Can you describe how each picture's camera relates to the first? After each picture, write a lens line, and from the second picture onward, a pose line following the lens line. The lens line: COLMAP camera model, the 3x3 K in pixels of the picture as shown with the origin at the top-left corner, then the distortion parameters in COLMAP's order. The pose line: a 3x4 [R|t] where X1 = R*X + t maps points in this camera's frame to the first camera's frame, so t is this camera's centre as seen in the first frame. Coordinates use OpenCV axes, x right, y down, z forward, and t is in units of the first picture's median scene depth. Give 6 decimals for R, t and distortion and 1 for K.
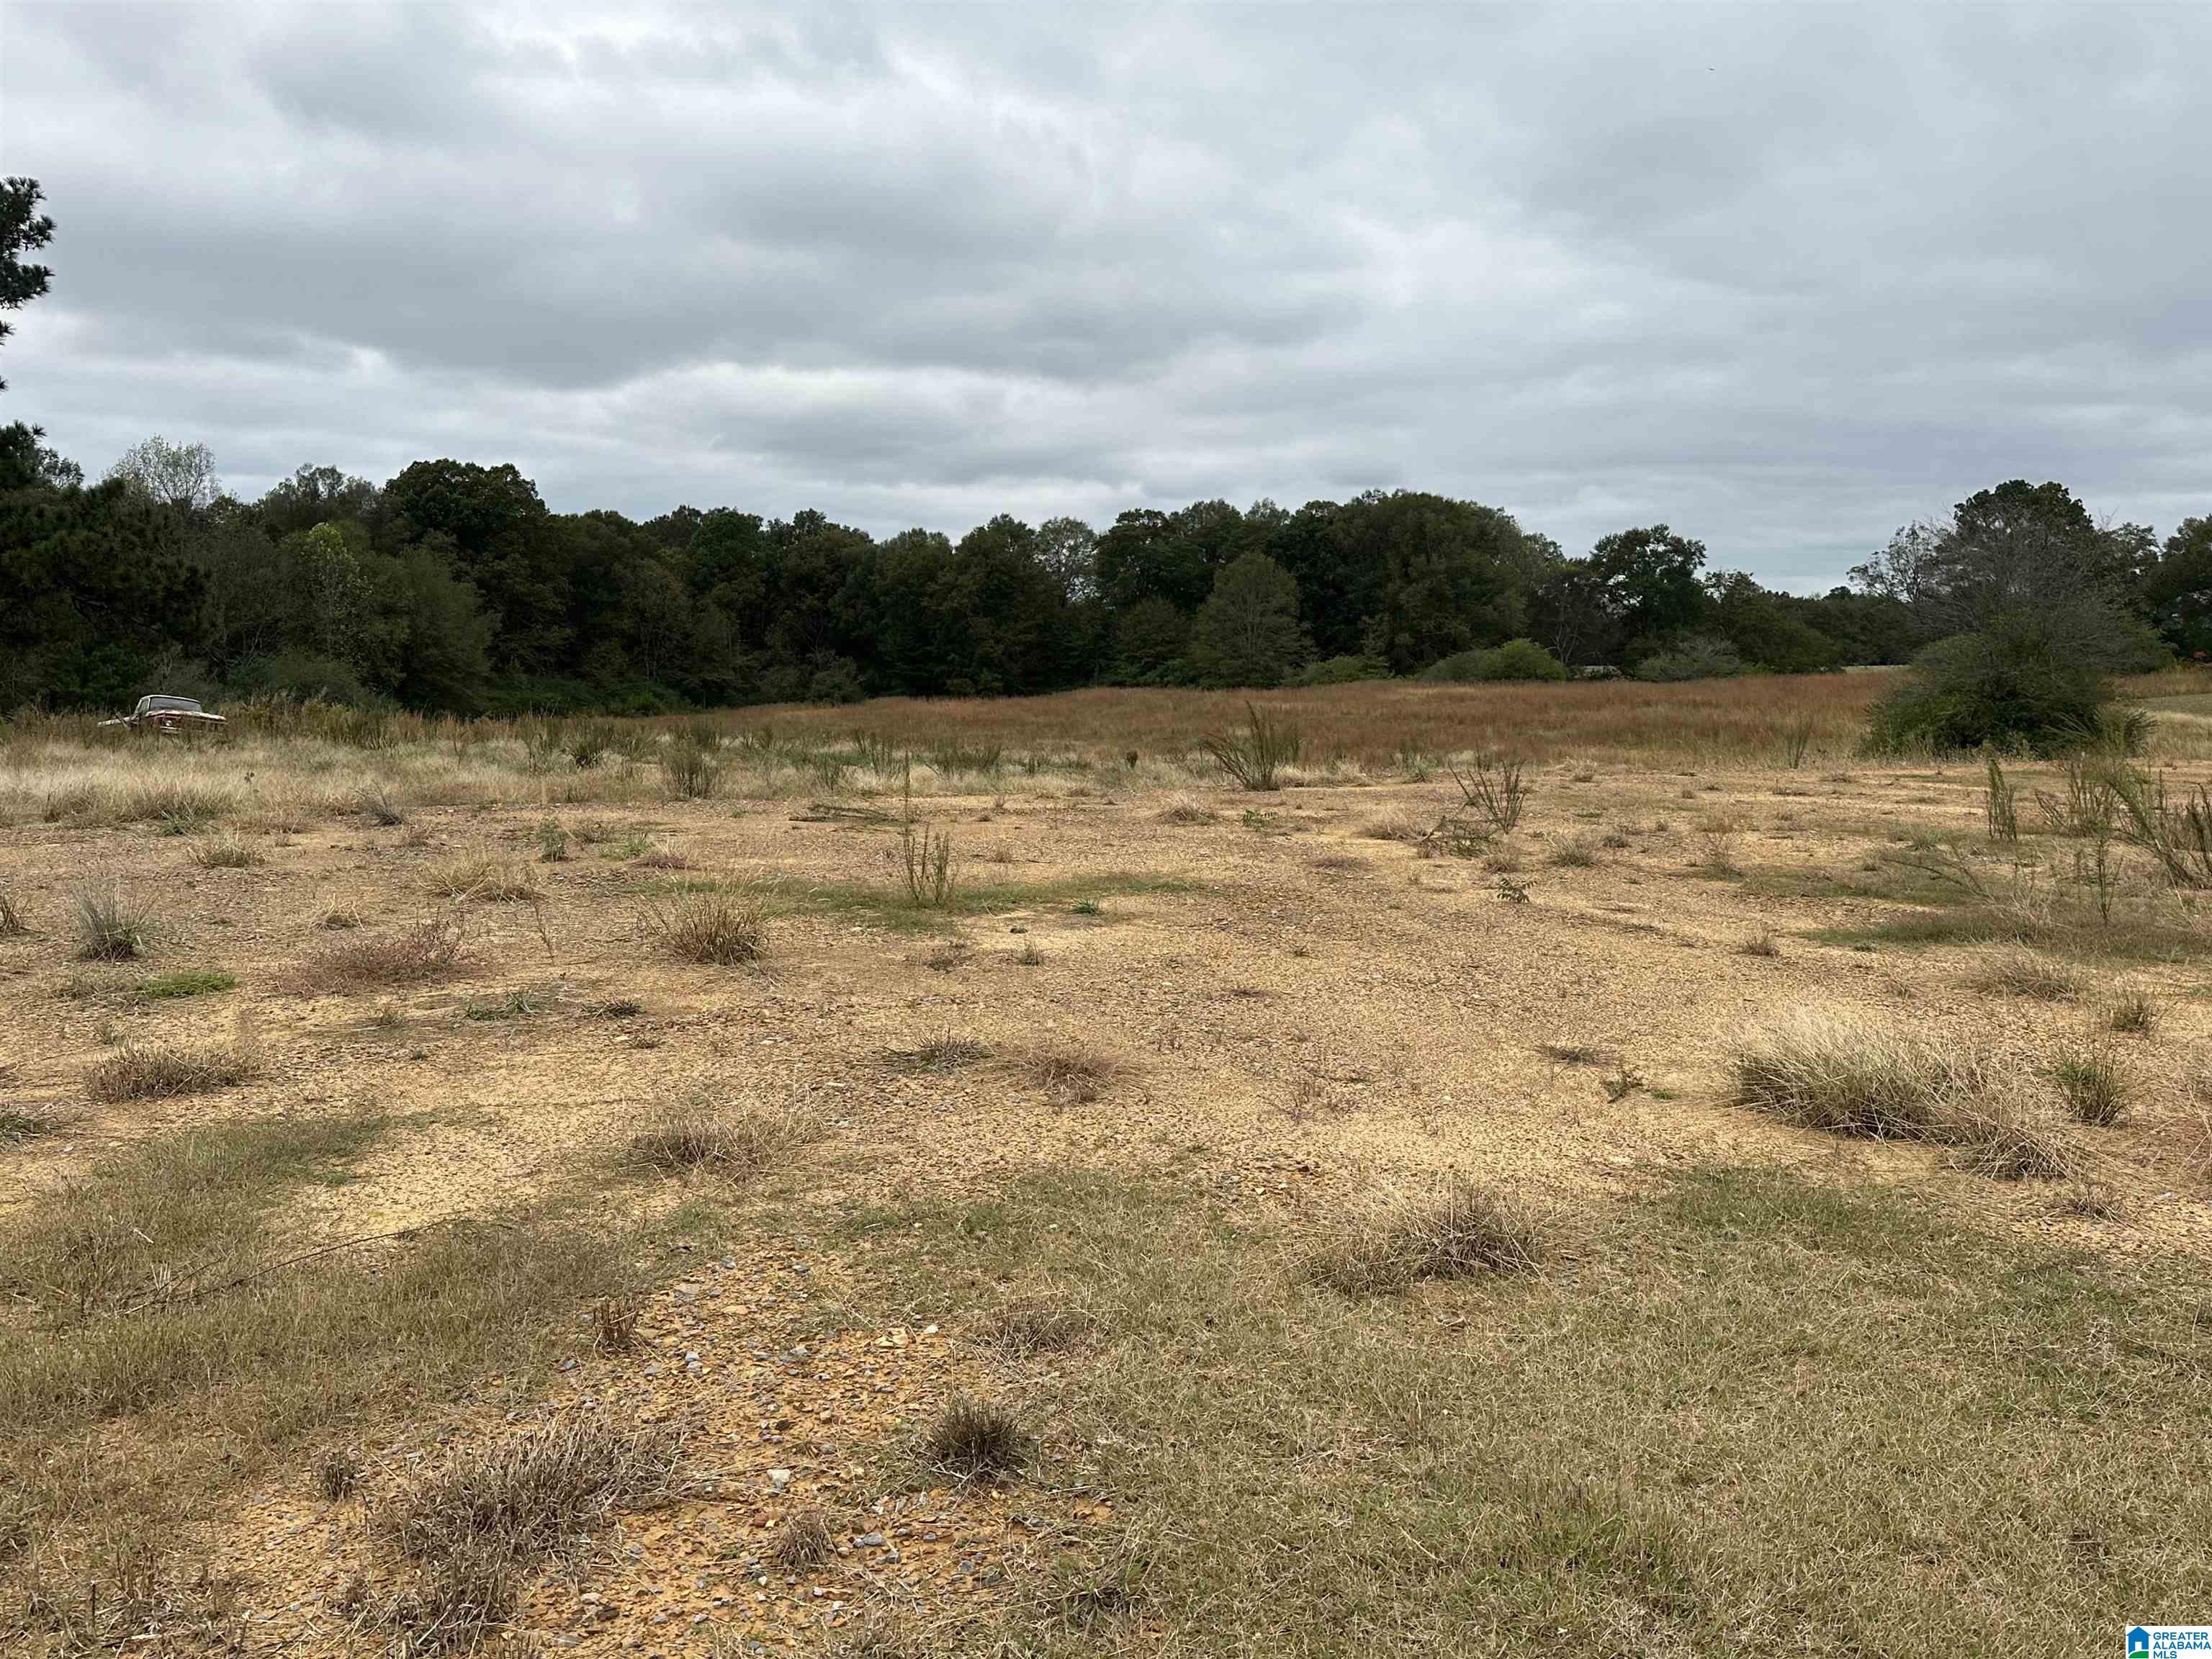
lens RADIAL K [[1807.2, 0, 1106.0], [0, 1807.2, 829.5], [0, 0, 1]] dist [0.190952, -0.373807]
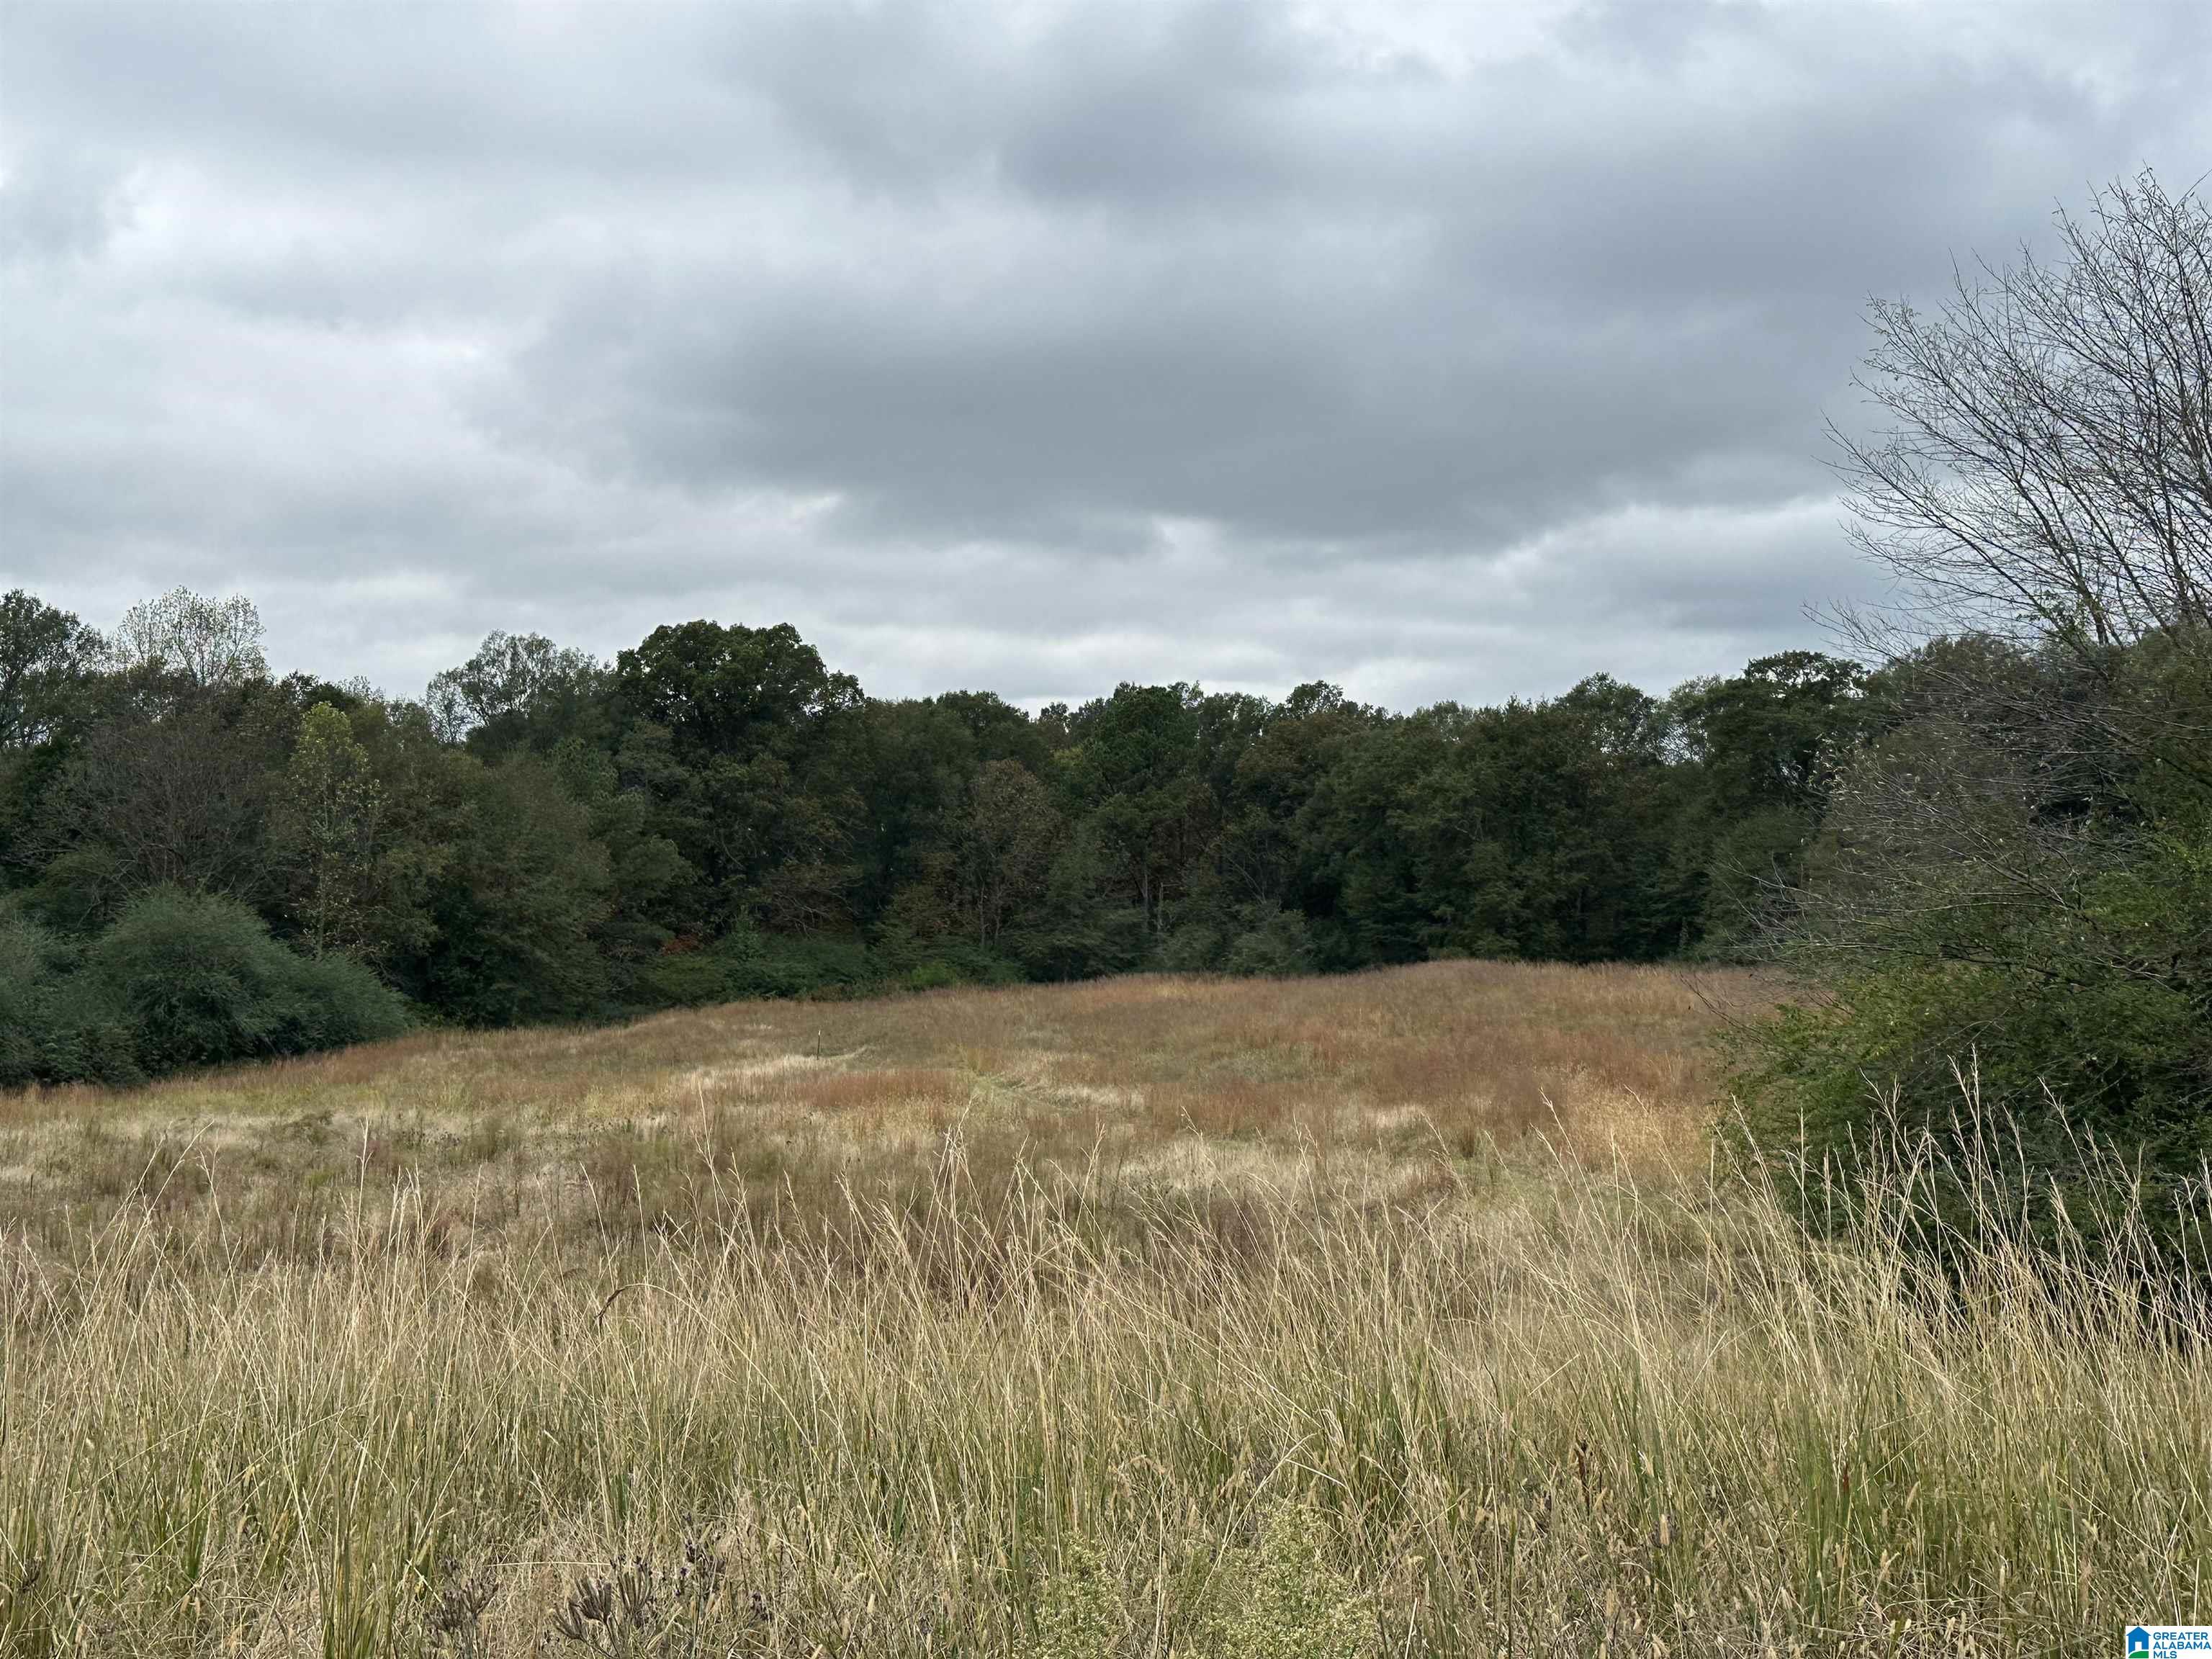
lens RADIAL K [[2510.2, 0, 1106.0], [0, 2510.2, 829.5], [0, 0, 1]] dist [0.121200, 0.010219]
pose [[0.901754, -0.007333, -0.432188, 0.171729], [-0.050991, 0.991070, -0.123209, -0.015538], [0.429232, 0.133142, 0.893327, 0.226432]]
